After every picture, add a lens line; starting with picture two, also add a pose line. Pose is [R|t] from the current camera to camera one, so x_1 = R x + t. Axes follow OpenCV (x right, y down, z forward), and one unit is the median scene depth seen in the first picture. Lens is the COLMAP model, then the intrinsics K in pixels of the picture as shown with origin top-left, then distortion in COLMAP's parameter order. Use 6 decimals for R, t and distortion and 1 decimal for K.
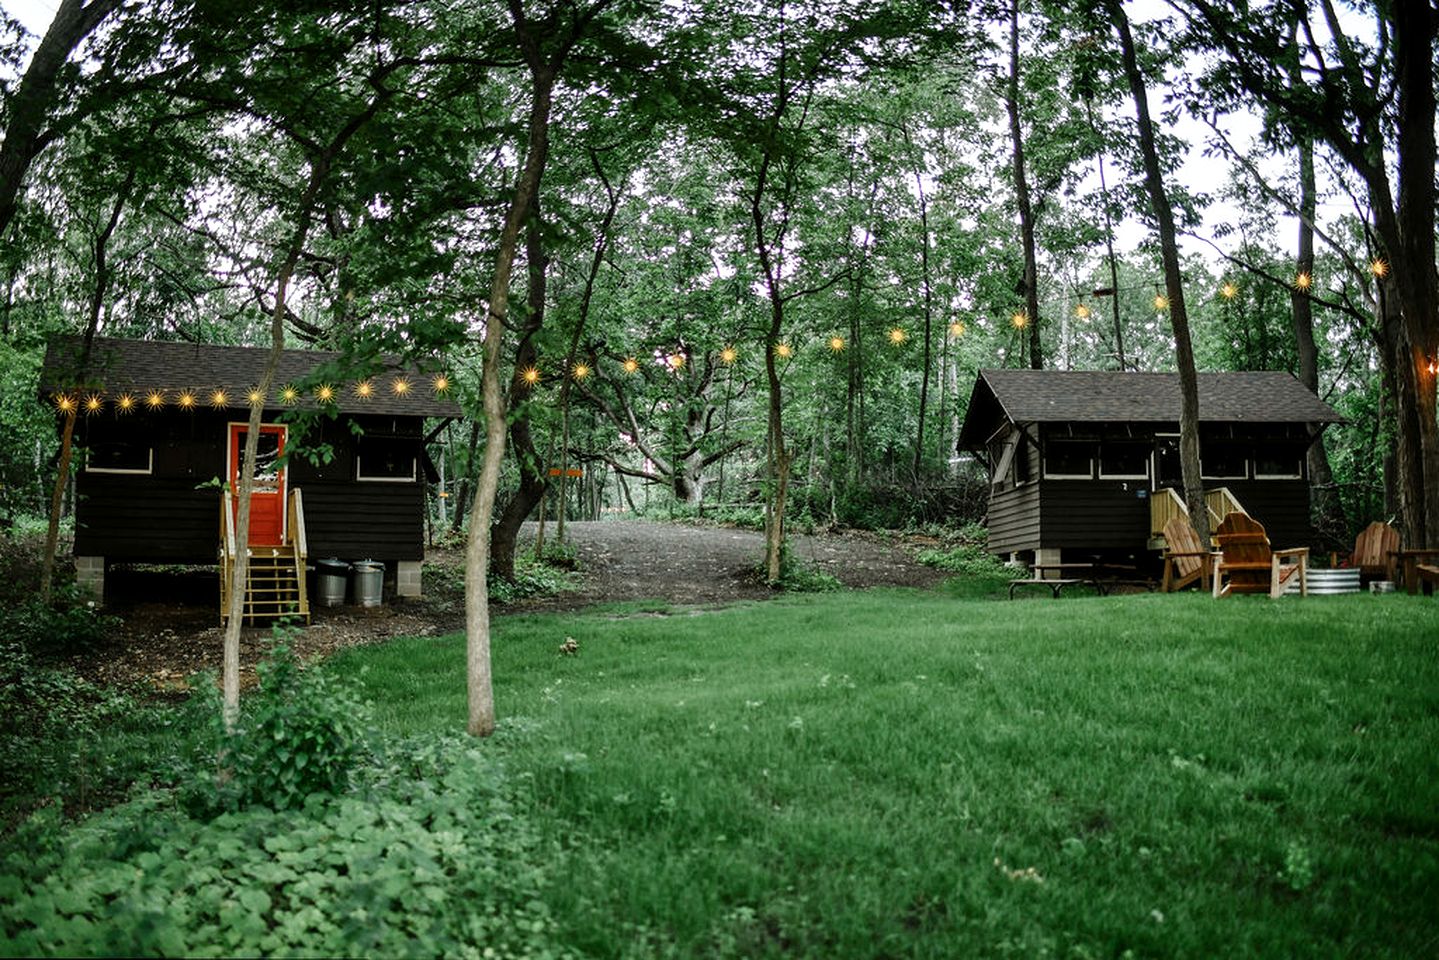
lens RADIAL K [[1384.8, 0, 719.5], [0, 1384.8, 495.2], [0, 0, 1]] dist [-0.085331, 0.064874]
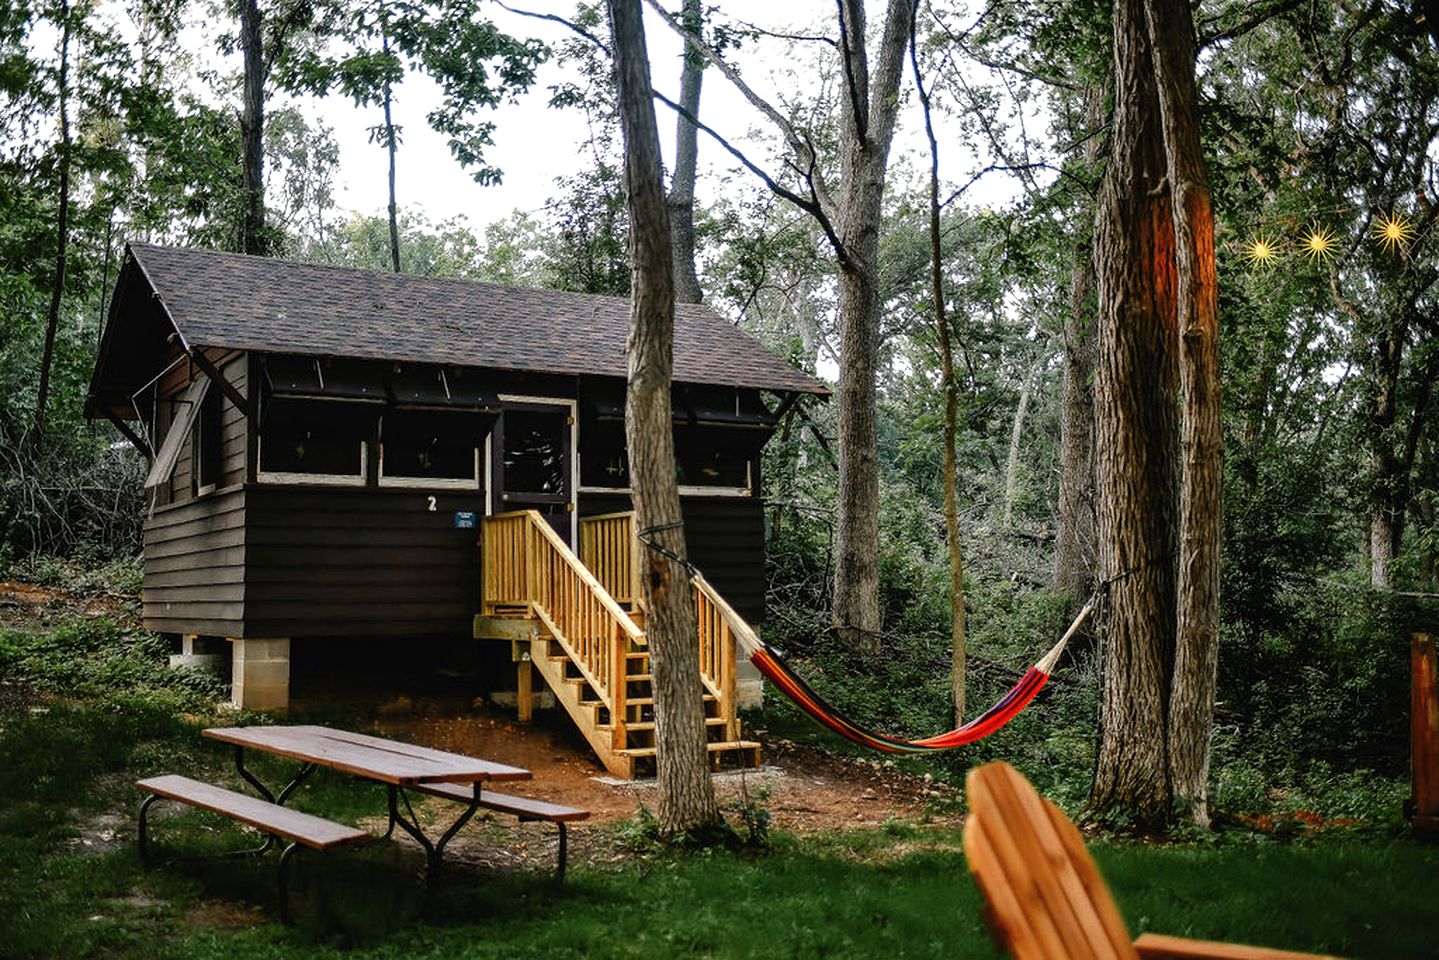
lens RADIAL K [[1384.8, 0, 719.5], [0, 1384.8, 495.2], [0, 0, 1]] dist [-0.085331, 0.064874]
pose [[0.854224, 0.024463, 0.519330, 0.128293], [-0.025956, 0.999653, -0.004395, -0.009240], [-0.519257, -0.009725, 0.854563, 0.524824]]
